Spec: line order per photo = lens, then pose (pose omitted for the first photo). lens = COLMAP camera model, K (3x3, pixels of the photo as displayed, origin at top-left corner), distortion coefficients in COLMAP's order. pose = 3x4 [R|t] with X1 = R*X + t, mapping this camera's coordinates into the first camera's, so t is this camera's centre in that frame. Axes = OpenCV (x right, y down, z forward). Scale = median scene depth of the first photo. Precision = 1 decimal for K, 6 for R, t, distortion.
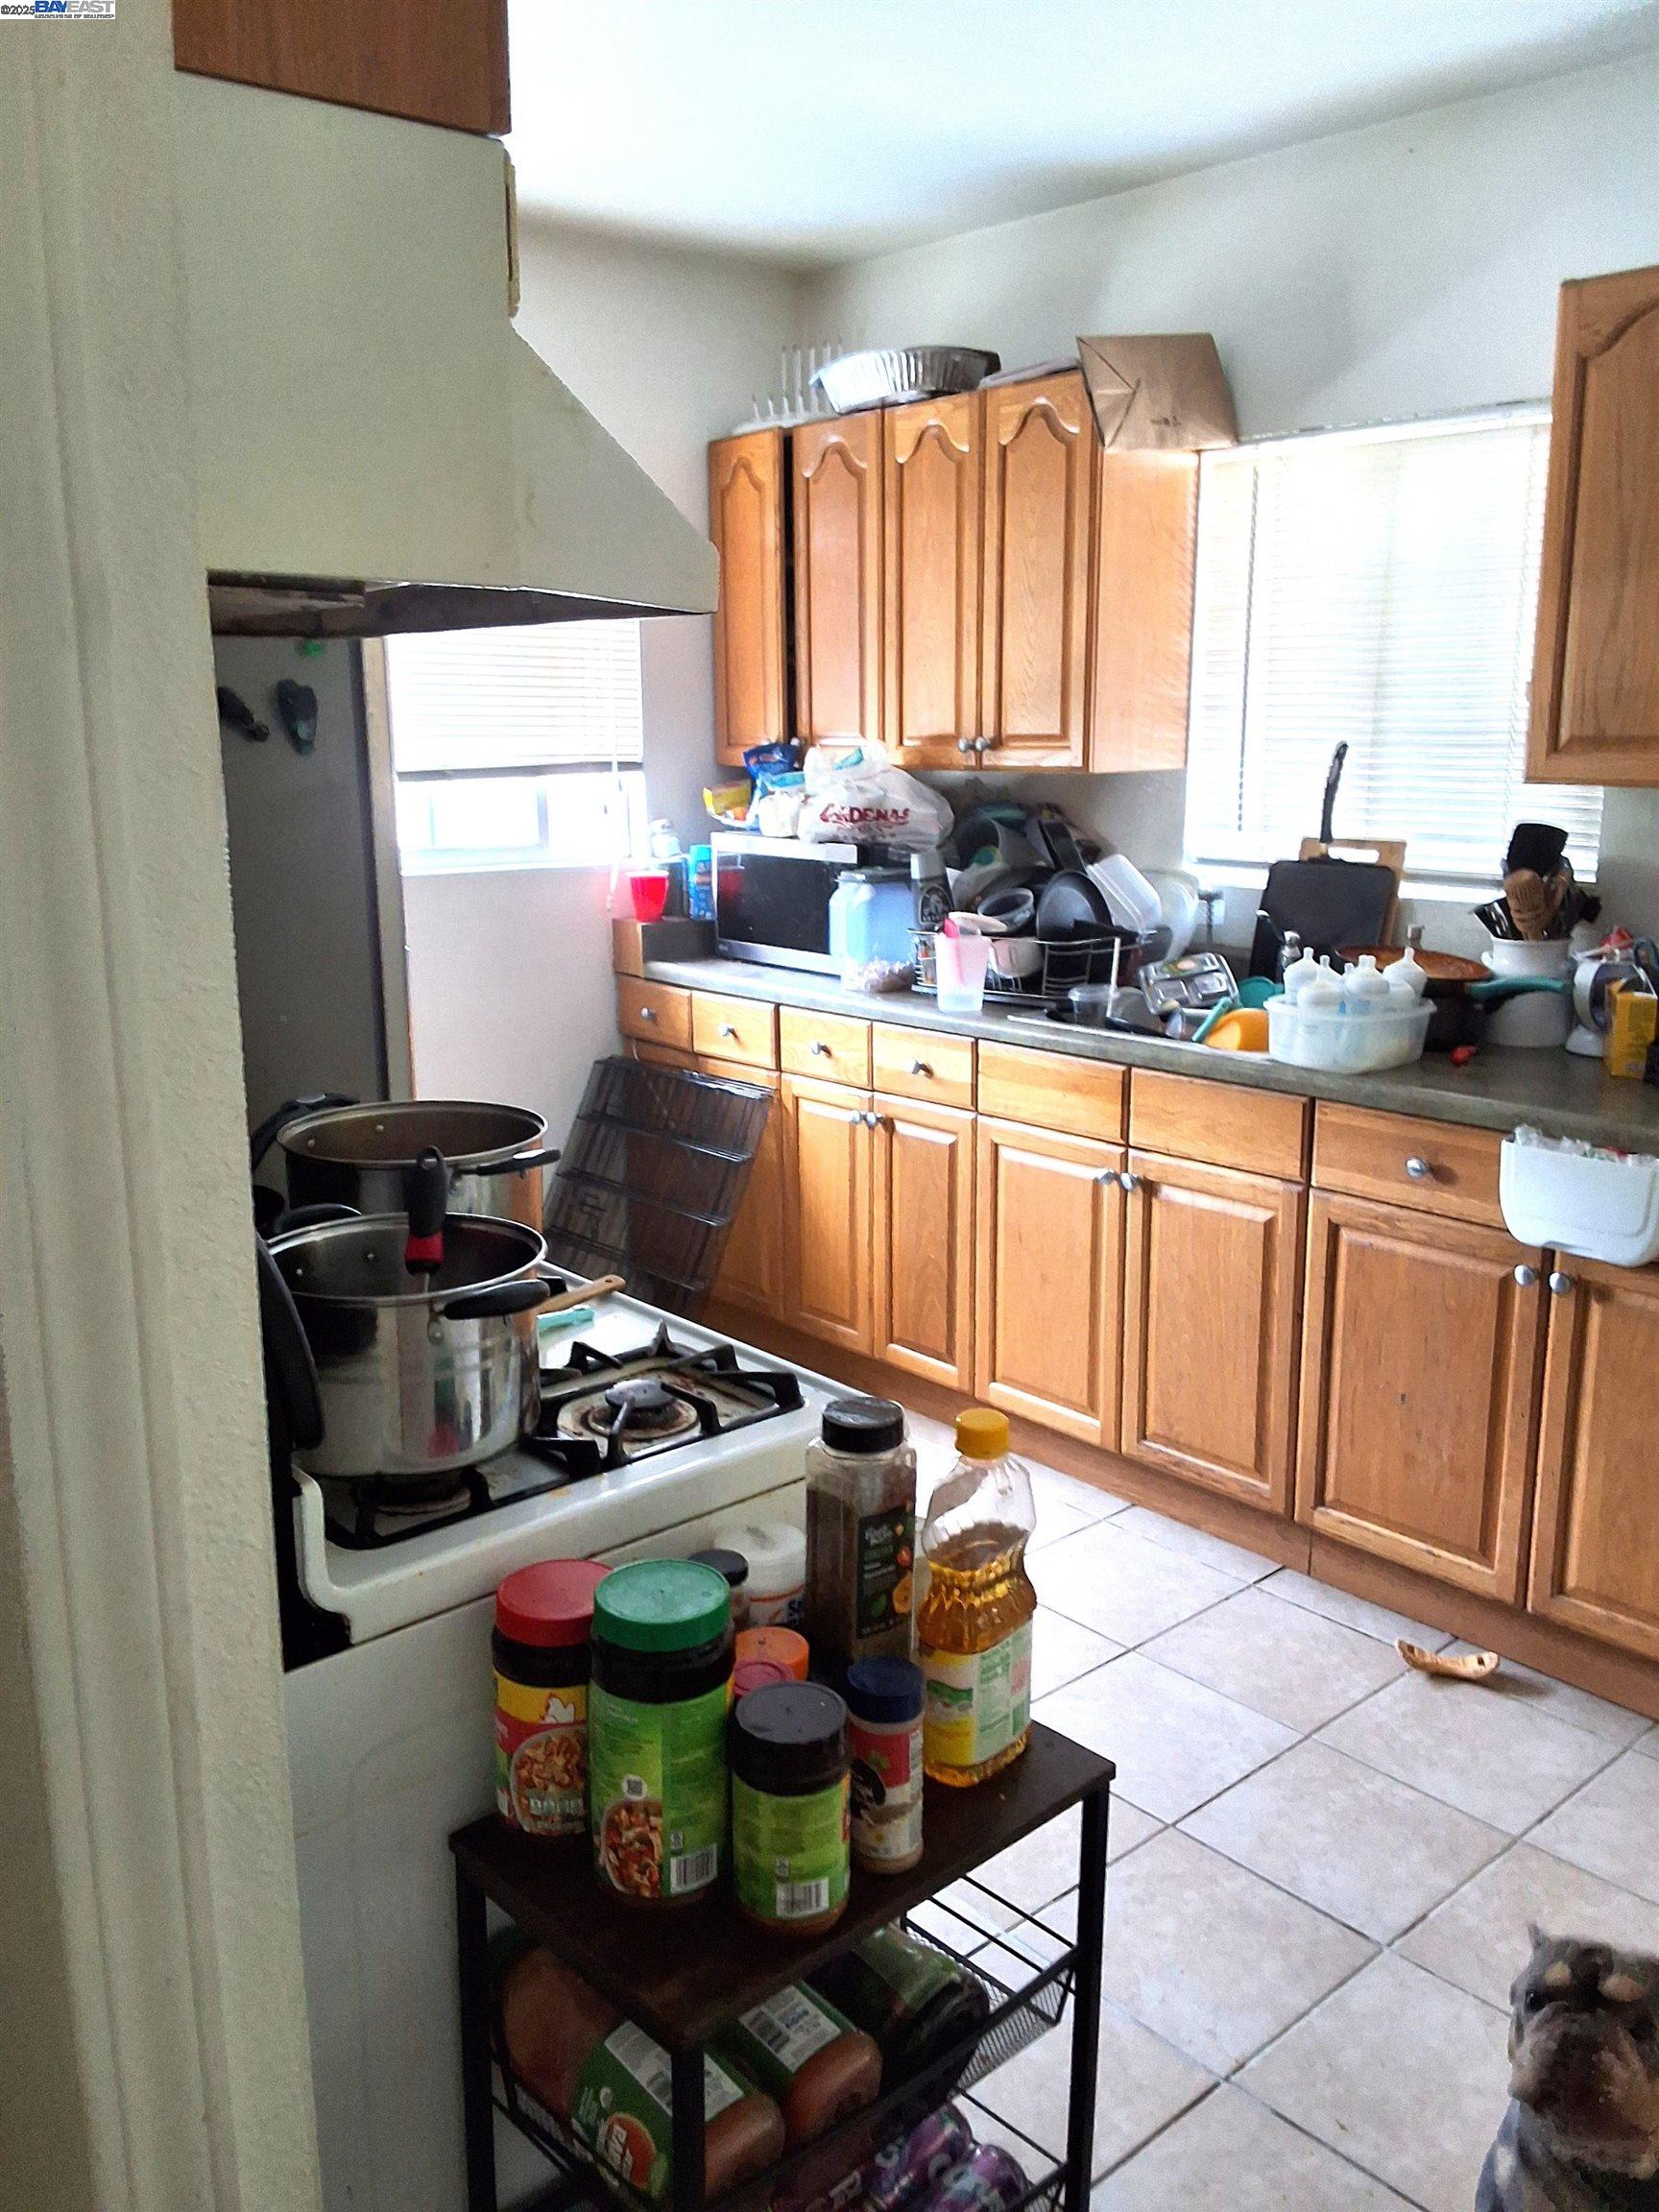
lens RADIAL K [[1811.4, 0, 837.2], [0, 1811.4, 1114.8], [0, 0, 1]] dist [0.044198, 0.001705]
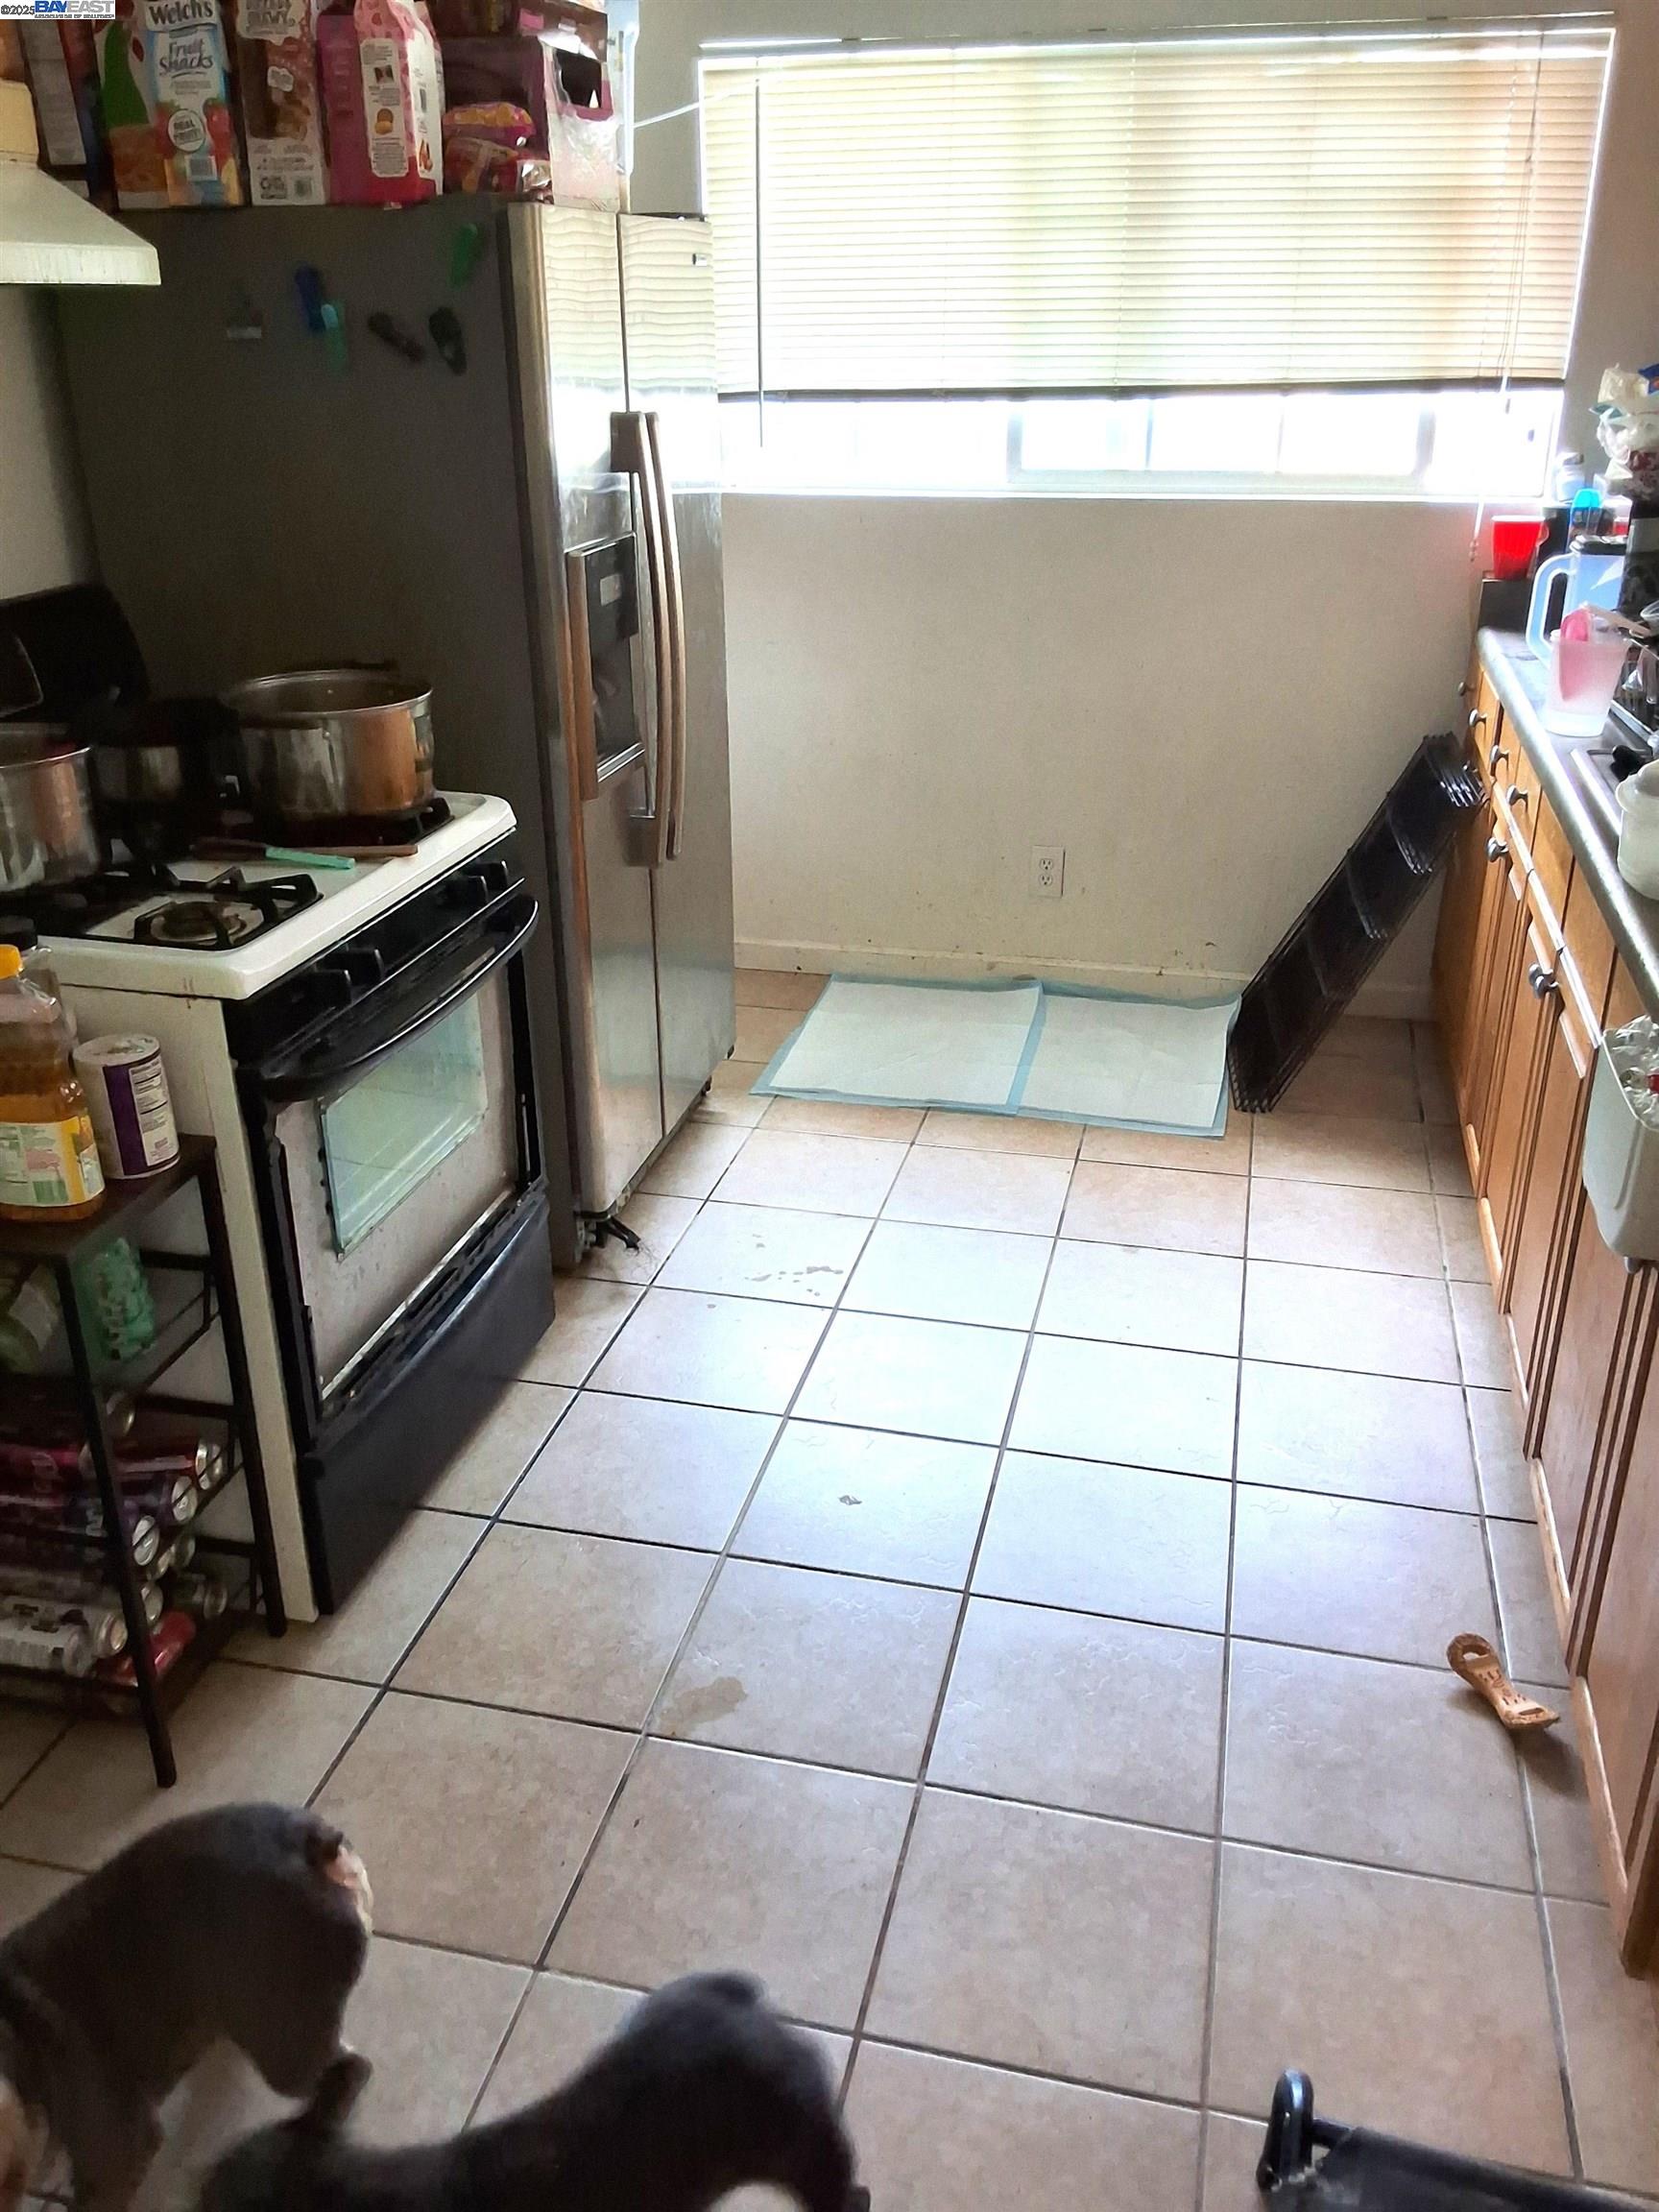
lens RADIAL K [[1811.4, 0, 829.7], [0, 1811.4, 1097.6], [0, 0, 1]] dist [0.044198, 0.001705]
pose [[0.549535, 0.333287, -0.766114, 0.572695], [-0.176024, 0.942589, 0.283798, -0.079063], [0.816717, -0.021102, 0.576652, 0.294275]]
